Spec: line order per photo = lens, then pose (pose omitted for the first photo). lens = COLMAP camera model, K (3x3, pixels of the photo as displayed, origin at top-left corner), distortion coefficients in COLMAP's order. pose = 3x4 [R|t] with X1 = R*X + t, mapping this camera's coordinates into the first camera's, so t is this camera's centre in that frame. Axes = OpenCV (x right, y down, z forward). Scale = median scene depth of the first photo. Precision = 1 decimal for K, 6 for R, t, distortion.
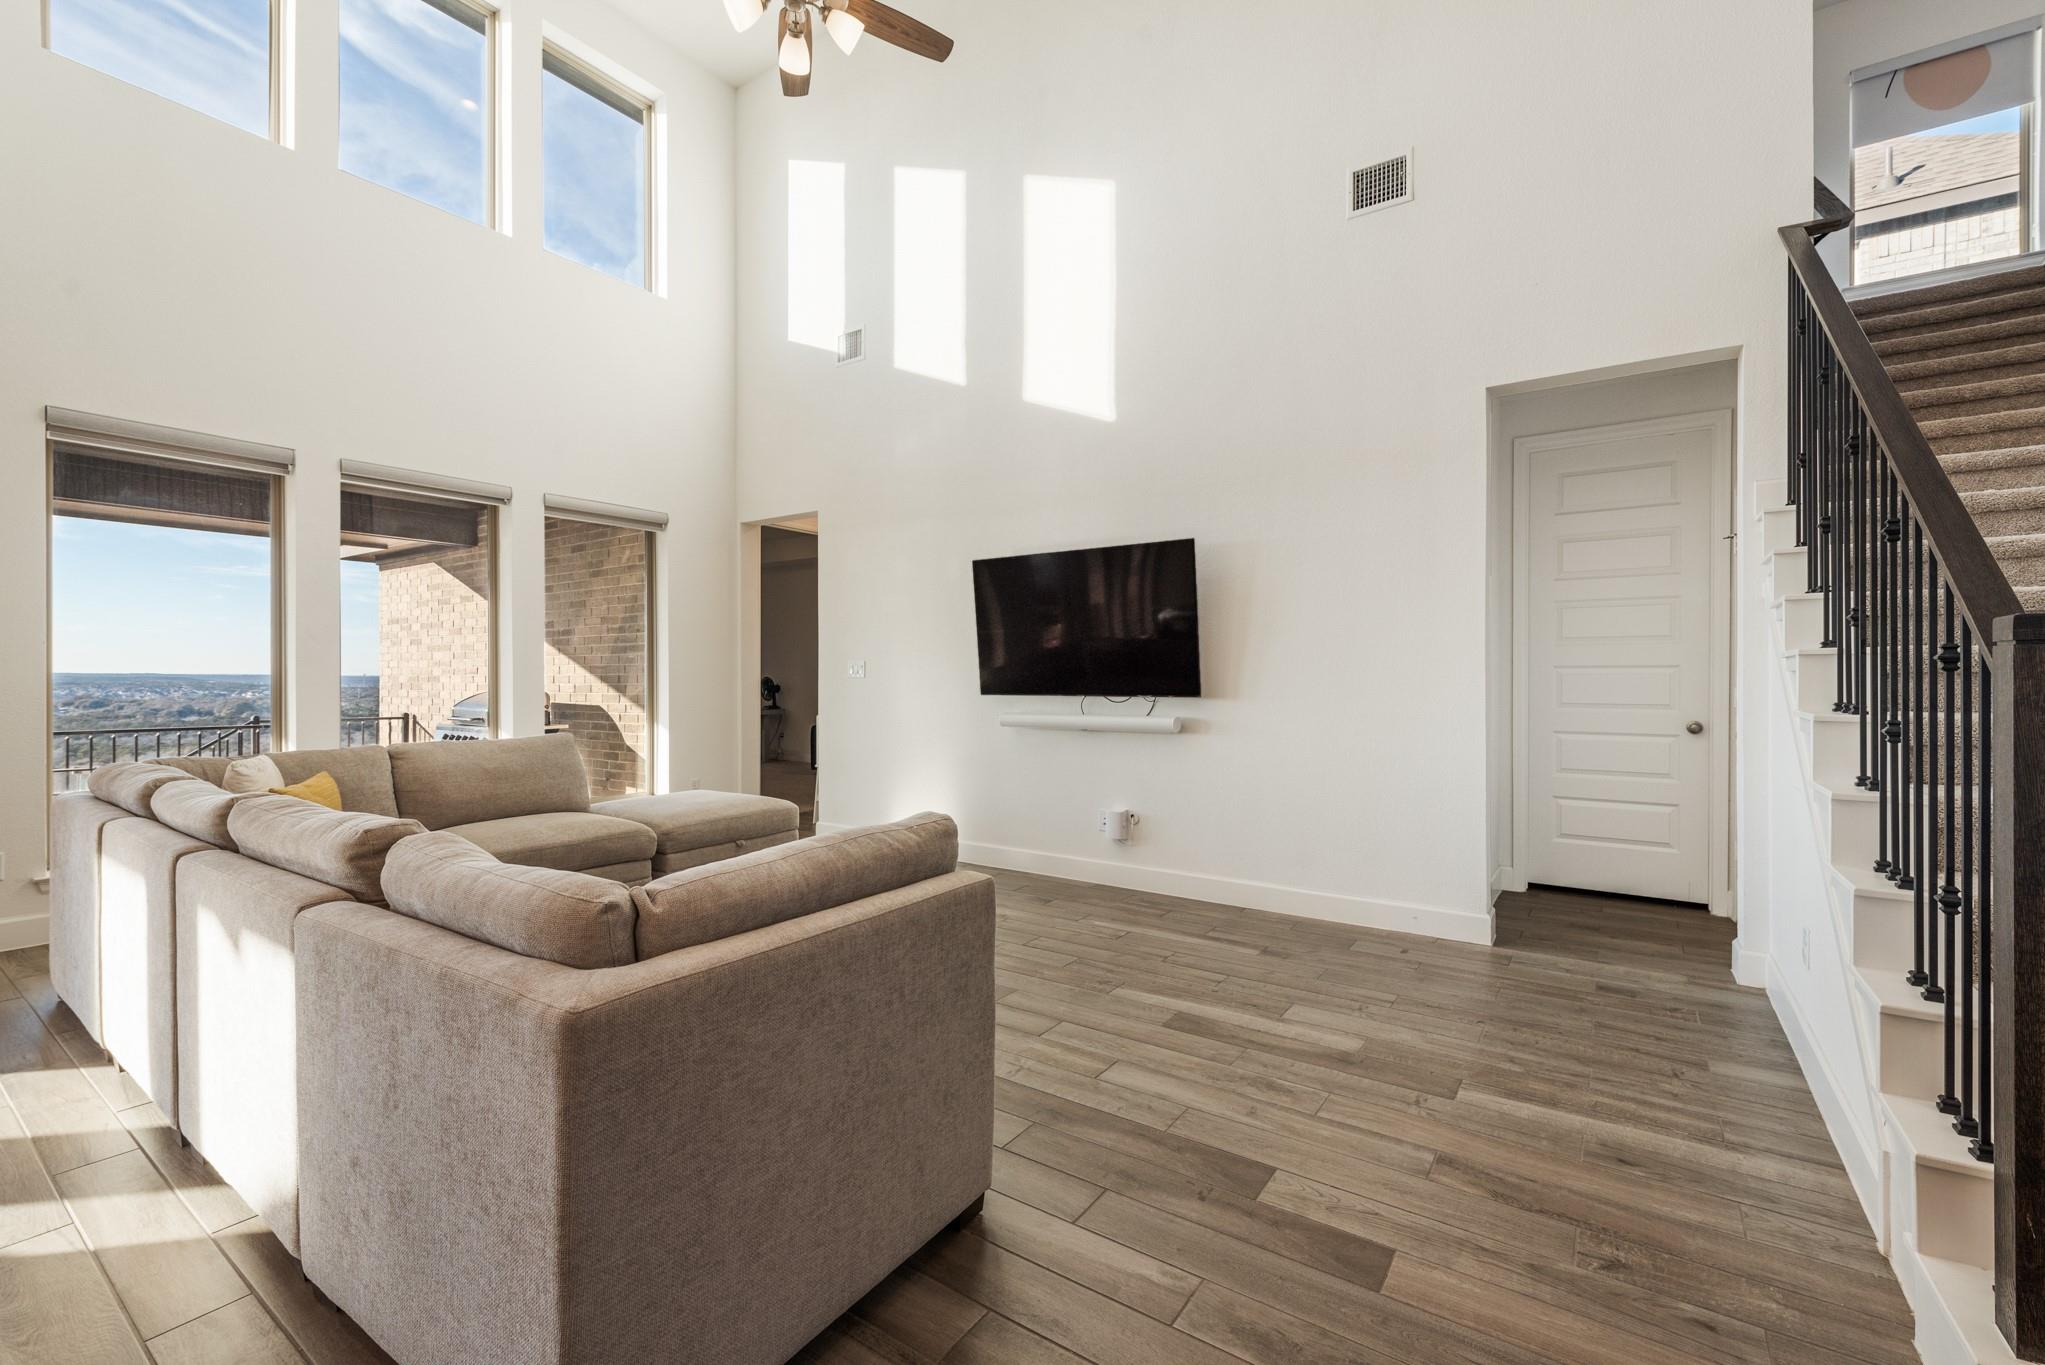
lens RADIAL K [[864.5, 0, 1017.2], [0, 864.5, 679.8], [0, 0, 1]] dist [0.002555, 0.000102]
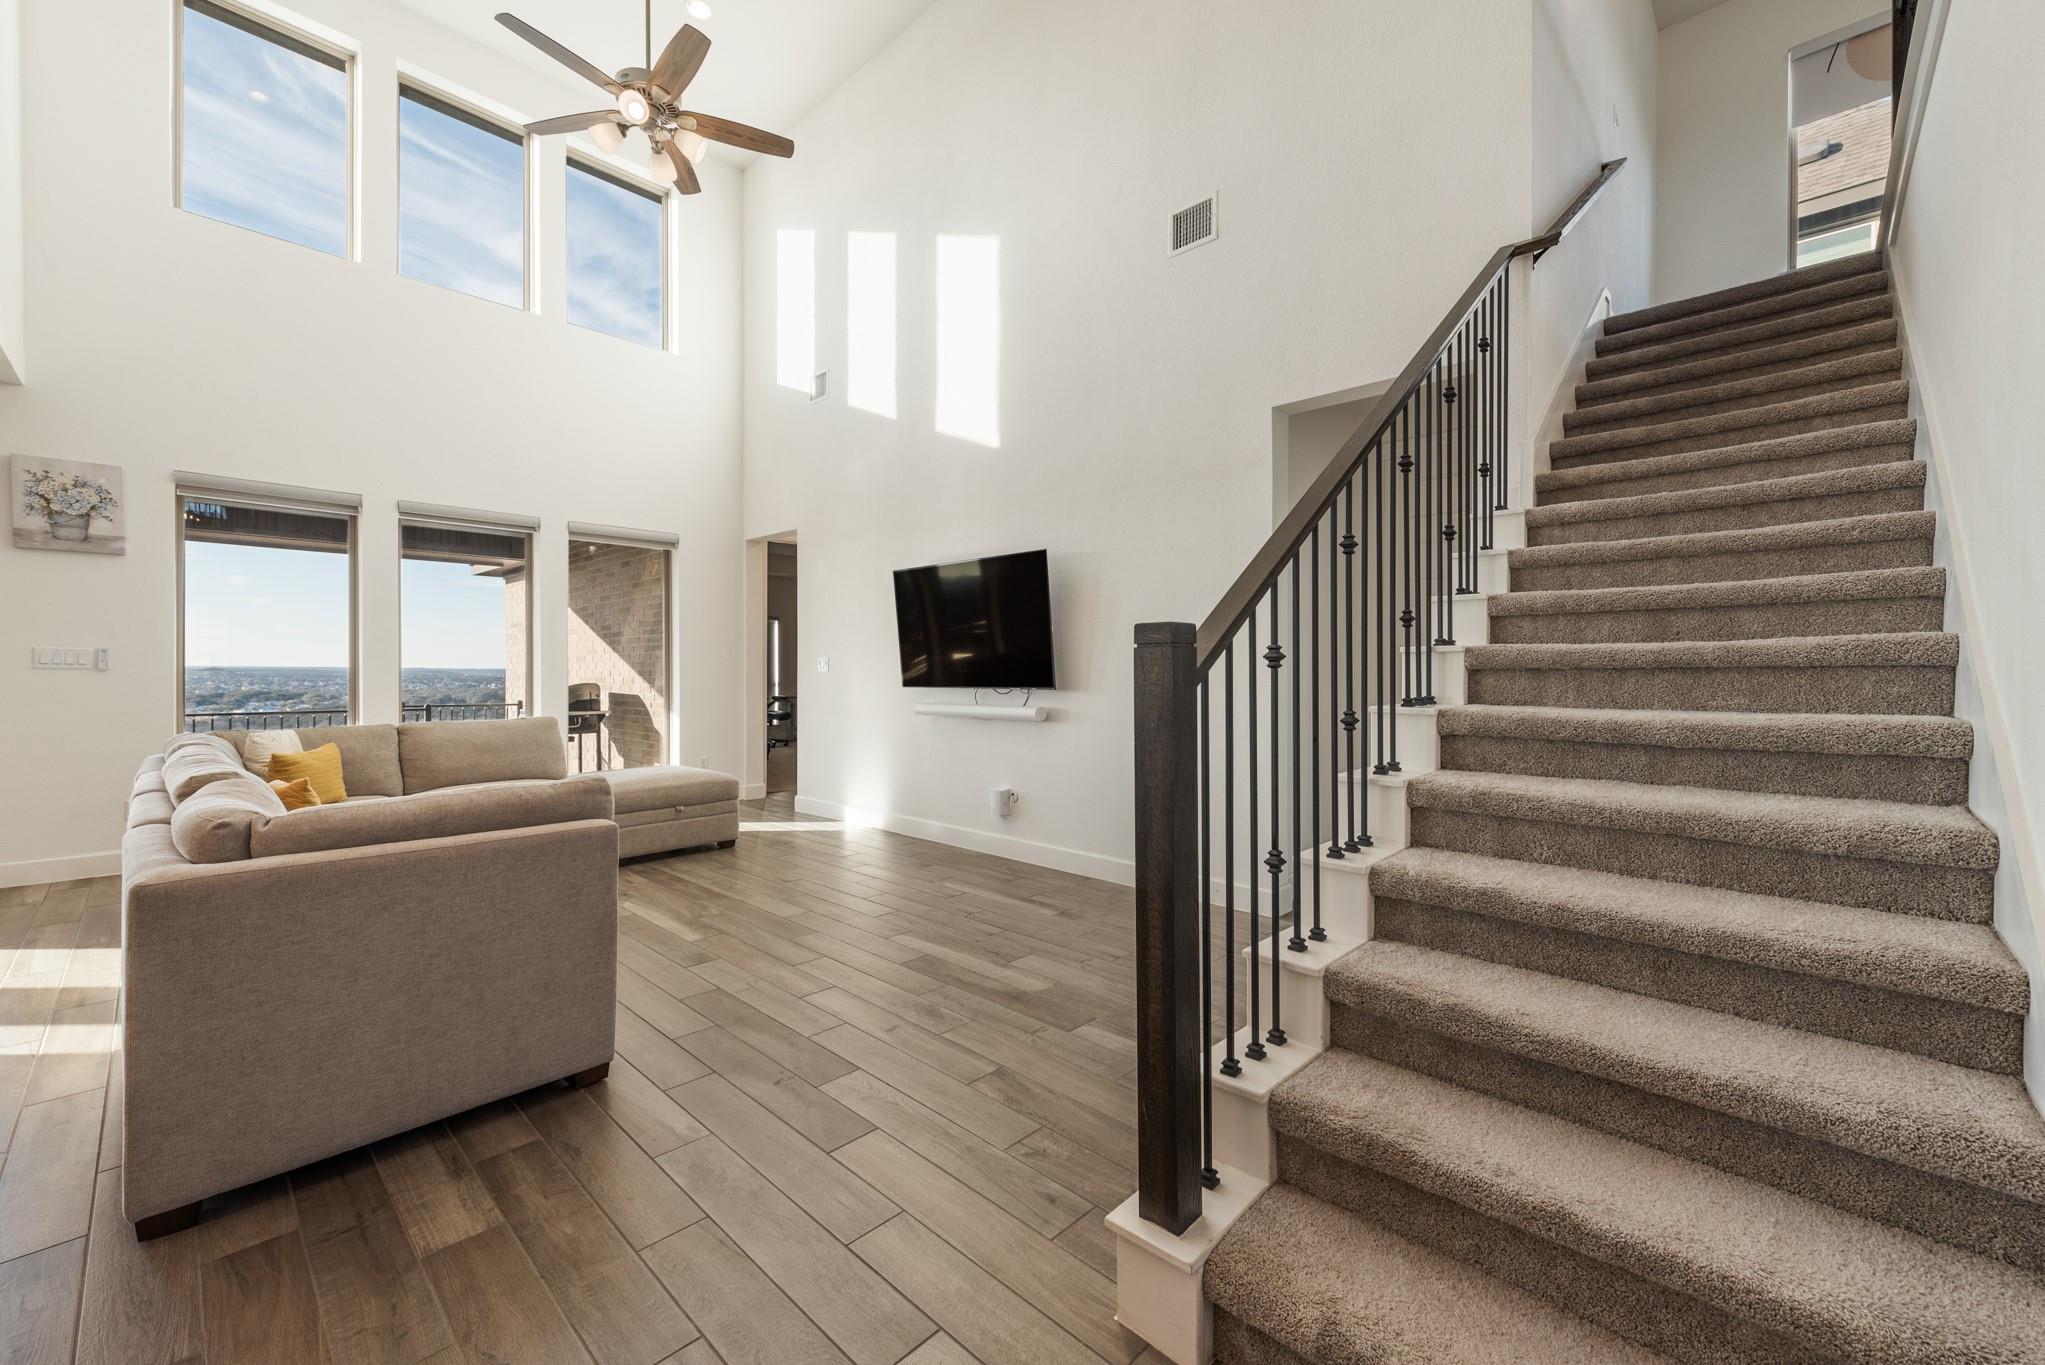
lens RADIAL K [[812.6, 0, 1017.3], [0, 812.6, 674.3], [0, 0, 1]] dist [0.011118, -0.002849]
pose [[0.988064, 0.001729, -0.154034, 0.316586], [-0.001704, 0.999999, 0.000291, -0.000196], [0.154035, -0.000025, 0.988065, -0.053674]]
